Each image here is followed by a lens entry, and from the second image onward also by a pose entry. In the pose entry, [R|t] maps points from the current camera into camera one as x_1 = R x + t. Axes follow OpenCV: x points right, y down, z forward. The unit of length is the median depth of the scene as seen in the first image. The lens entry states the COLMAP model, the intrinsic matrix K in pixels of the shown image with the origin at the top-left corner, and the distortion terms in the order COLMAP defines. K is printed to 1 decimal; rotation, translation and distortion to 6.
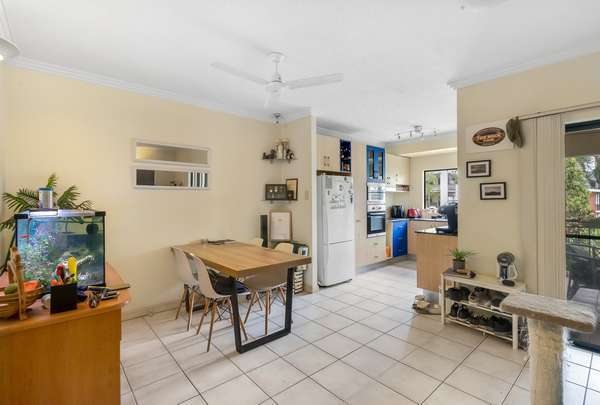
lens RADIAL K [[274.6, 0, 300.4], [0, 274.6, 199.5], [0, 0, 1]] dist [-0.001446, -0.000039]
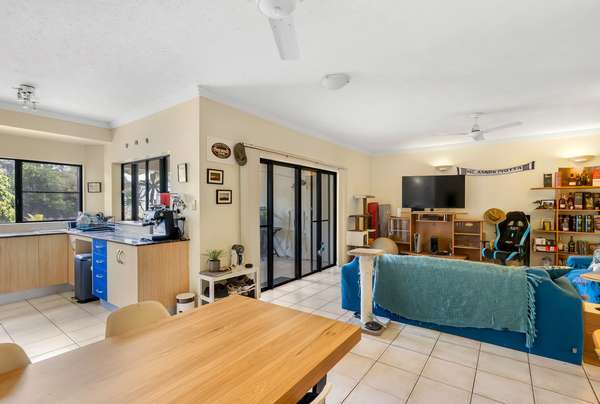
lens RADIAL K [[283.4, 0, 301.6], [0, 283.4, 212.1], [0, 0, 1]] dist [-0.015770, 0.000004]
pose [[-0.213069, -0.022877, 0.976769, -0.575221], [-0.009255, 0.999728, 0.021396, 0.006772], [-0.976993, -0.004481, -0.213223, 0.897584]]
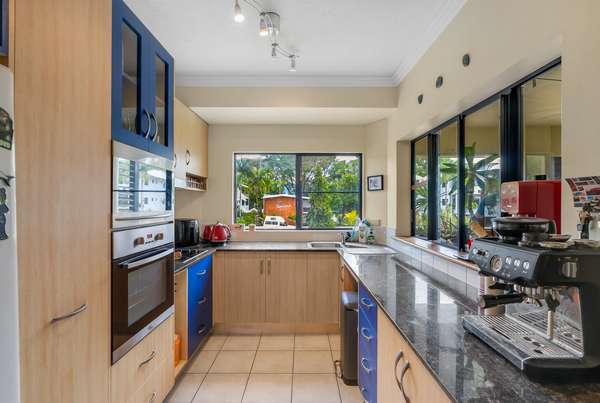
lens RADIAL K [[283.4, 0, 298.6], [0, 283.4, 203.3], [0, 0, 1]] dist [-0.015770, 0.000004]
pose [[0.668795, -0.001835, 0.743444, 0.288503], [0.001330, 0.999998, 0.001272, -0.013331], [-0.743446, 0.000138, 0.668797, 1.217396]]
